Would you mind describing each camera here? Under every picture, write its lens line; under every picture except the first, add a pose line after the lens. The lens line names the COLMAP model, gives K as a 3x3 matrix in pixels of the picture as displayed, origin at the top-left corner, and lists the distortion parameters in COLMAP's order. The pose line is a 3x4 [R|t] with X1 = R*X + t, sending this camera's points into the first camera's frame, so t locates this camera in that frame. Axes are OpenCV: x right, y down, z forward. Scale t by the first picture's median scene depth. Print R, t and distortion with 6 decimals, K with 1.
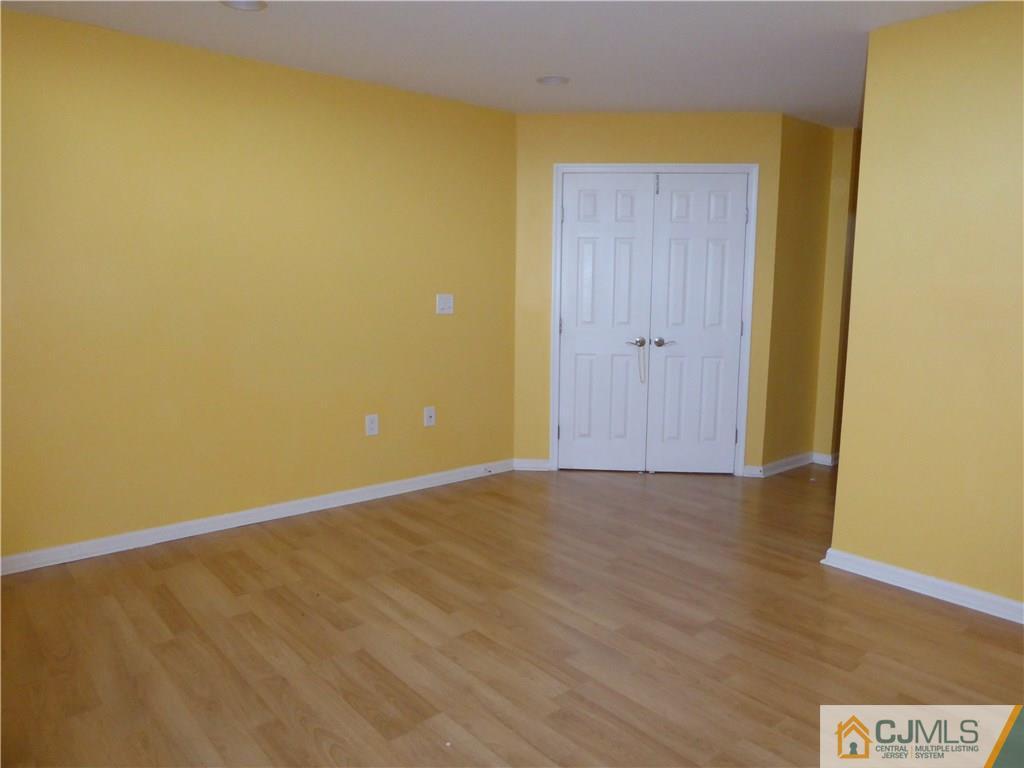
lens RADIAL K [[728.7, 0, 518.3], [0, 728.7, 378.2], [0, 0, 1]] dist [-0.038859, 0.026909]
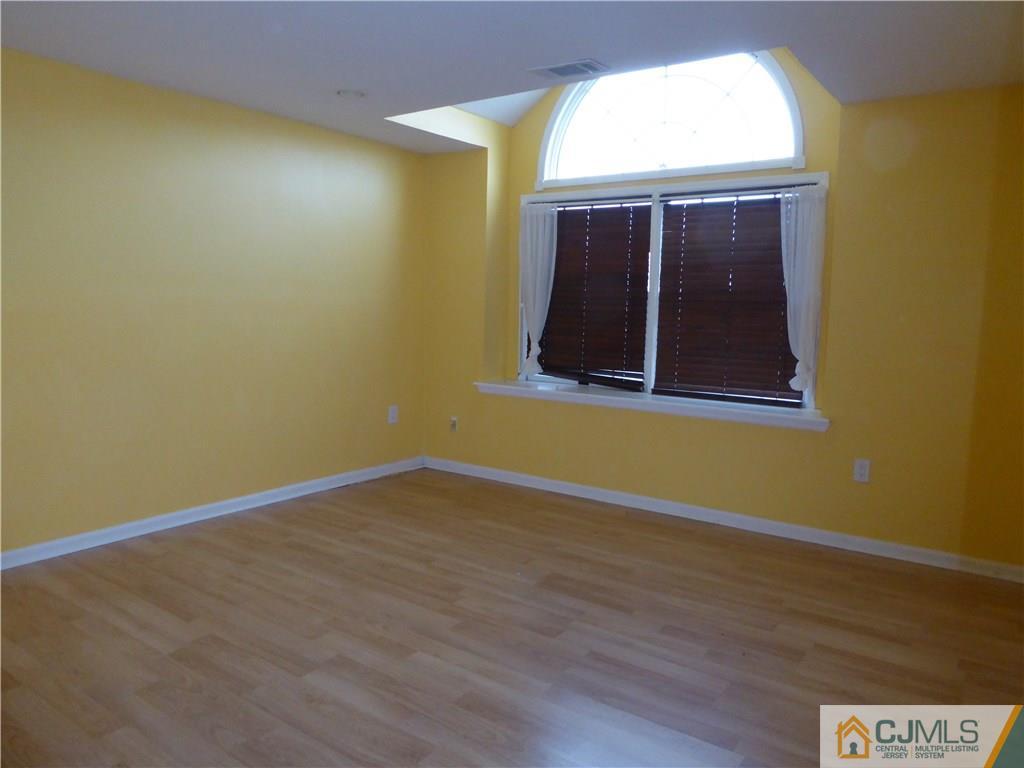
lens RADIAL K [[728.7, 0, 518.3], [0, 728.7, 378.2], [0, 0, 1]] dist [-0.038859, 0.026909]
pose [[-0.969363, -0.007561, -0.245516, 0.259258], [-0.067022, 0.969741, 0.234756, -0.268981], [0.236312, 0.244018, -0.940538, 1.978231]]
